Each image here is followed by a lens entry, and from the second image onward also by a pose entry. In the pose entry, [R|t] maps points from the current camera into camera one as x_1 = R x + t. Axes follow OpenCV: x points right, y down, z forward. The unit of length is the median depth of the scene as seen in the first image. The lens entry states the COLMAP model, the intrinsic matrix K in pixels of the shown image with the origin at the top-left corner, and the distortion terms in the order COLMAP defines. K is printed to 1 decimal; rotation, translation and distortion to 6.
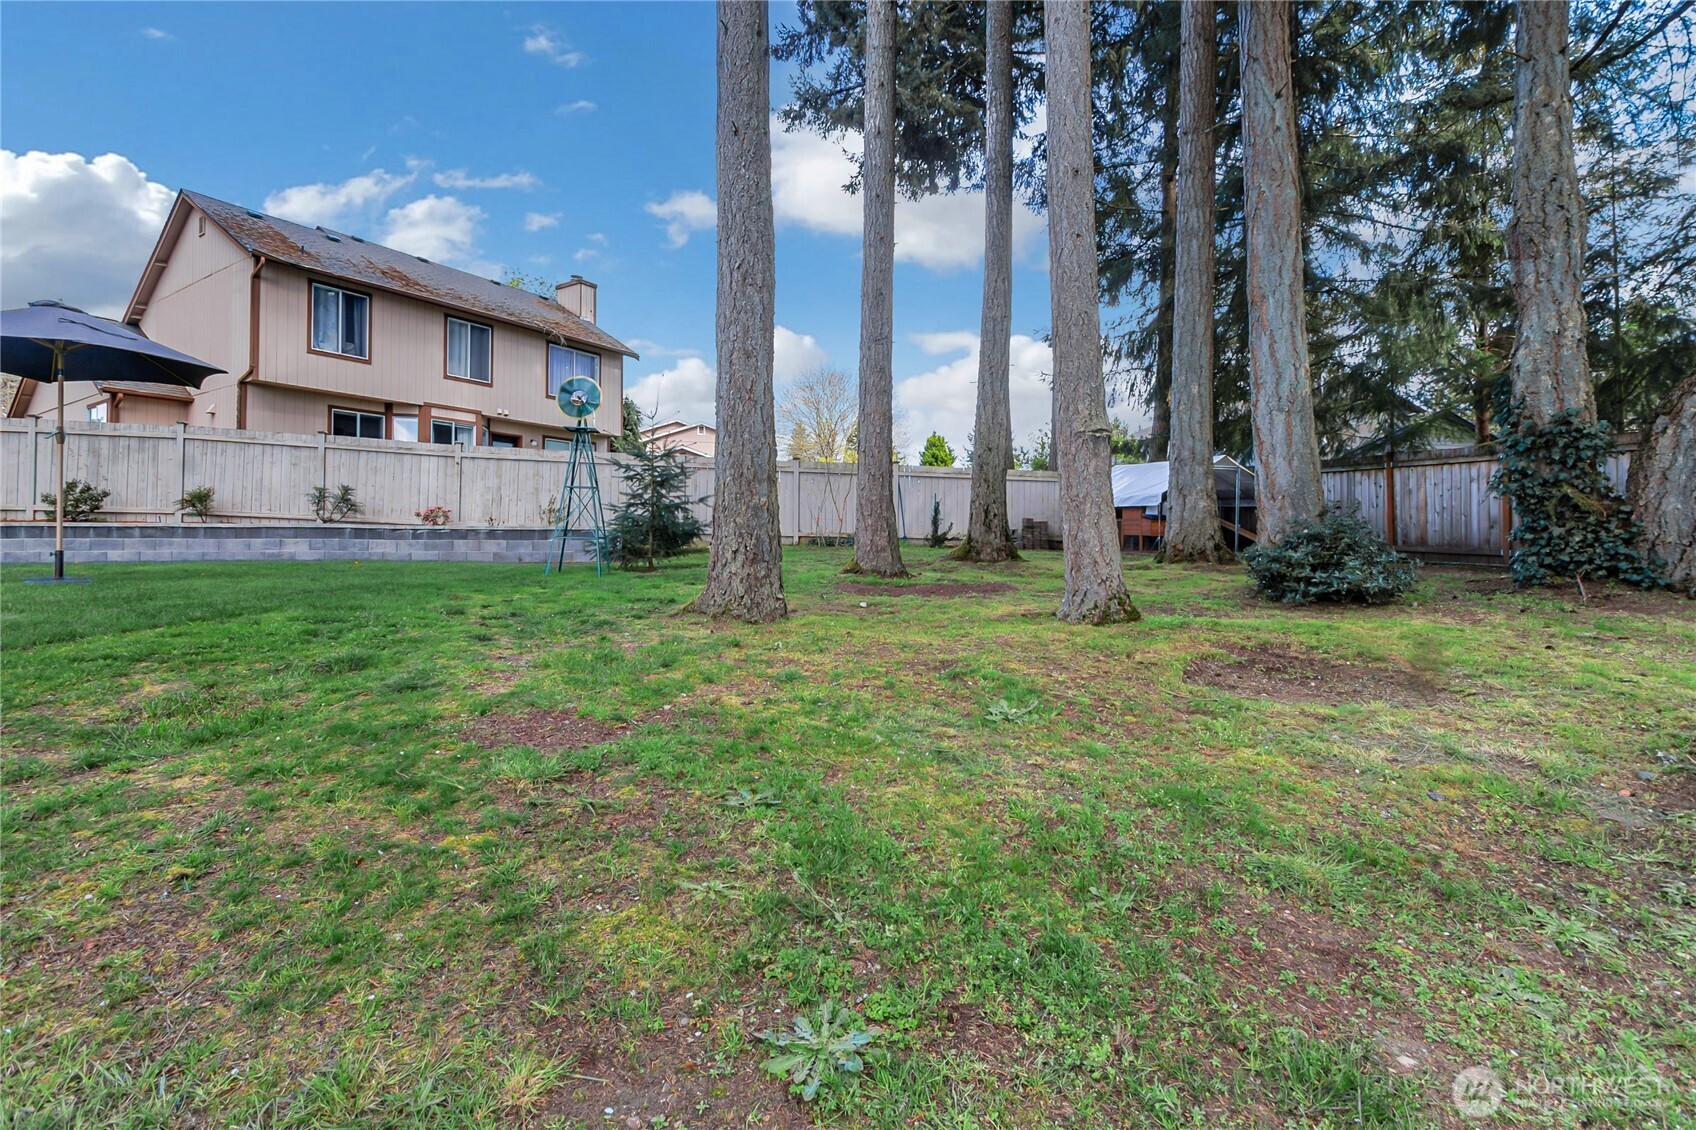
lens RADIAL K [[775.1, 0, 849.7], [0, 775.1, 540.6], [0, 0, 1]] dist [0.002662, -0.004709]
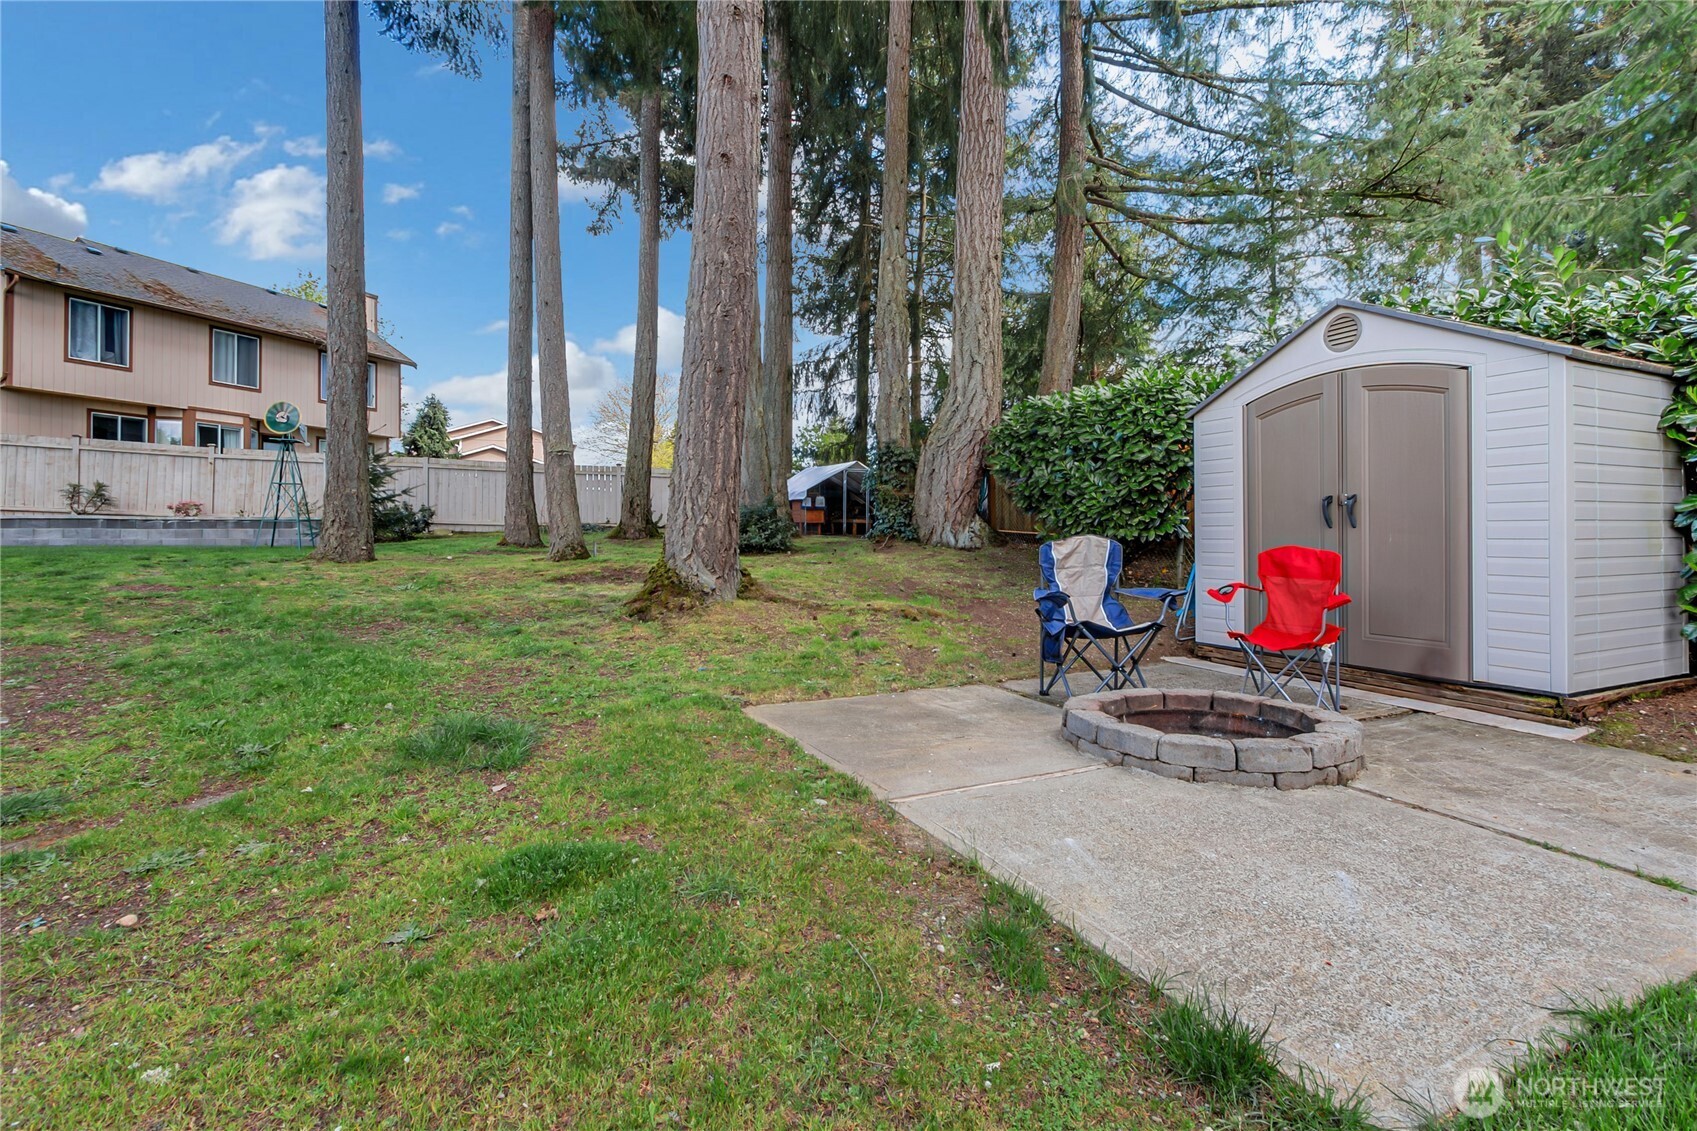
lens RADIAL K [[783.3, 0, 845.9], [0, 783.3, 536.3], [0, 0, 1]] dist [-0.001510, -0.000960]
pose [[0.986920, -0.008332, 0.160995, 0.203981], [0.009113, 0.999950, -0.004114, 0.019197], [-0.160953, 0.005527, 0.986947, -0.257596]]
